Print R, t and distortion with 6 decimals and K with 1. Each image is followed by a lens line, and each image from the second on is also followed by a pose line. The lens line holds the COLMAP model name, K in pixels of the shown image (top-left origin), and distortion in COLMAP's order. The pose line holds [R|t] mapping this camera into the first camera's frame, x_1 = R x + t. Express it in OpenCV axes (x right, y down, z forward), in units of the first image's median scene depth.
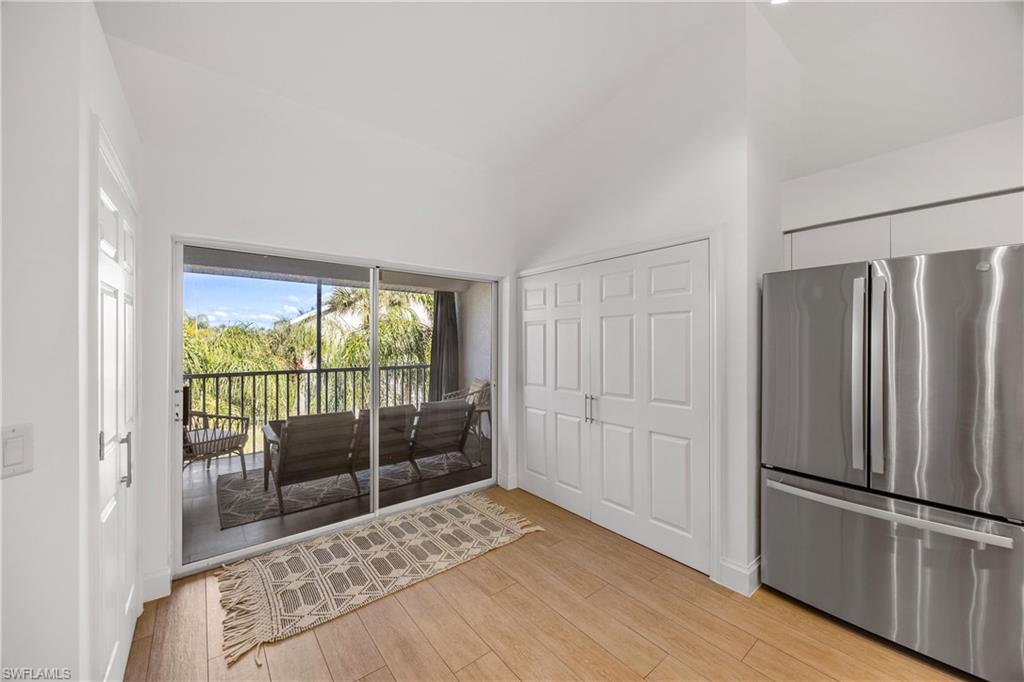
lens RADIAL K [[390.3, 0, 512.2], [0, 390.3, 338.1], [0, 0, 1]] dist [-0.001495, -0.000064]
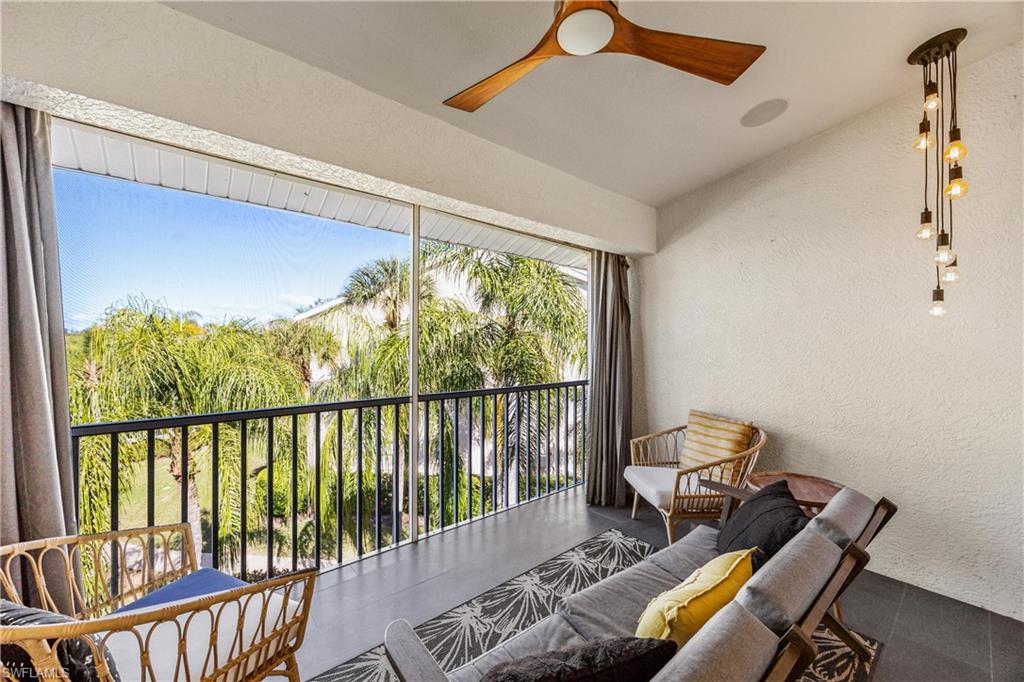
lens RADIAL K [[390.3, 0, 512.2], [0, 390.3, 338.1], [0, 0, 1]] dist [-0.001495, -0.000064]
pose [[0.999898, 0.000583, 0.014279, -0.138525], [-0.000584, 1.000000, 0.000091, 0.001302], [-0.014279, -0.000100, 0.999898, 0.179161]]
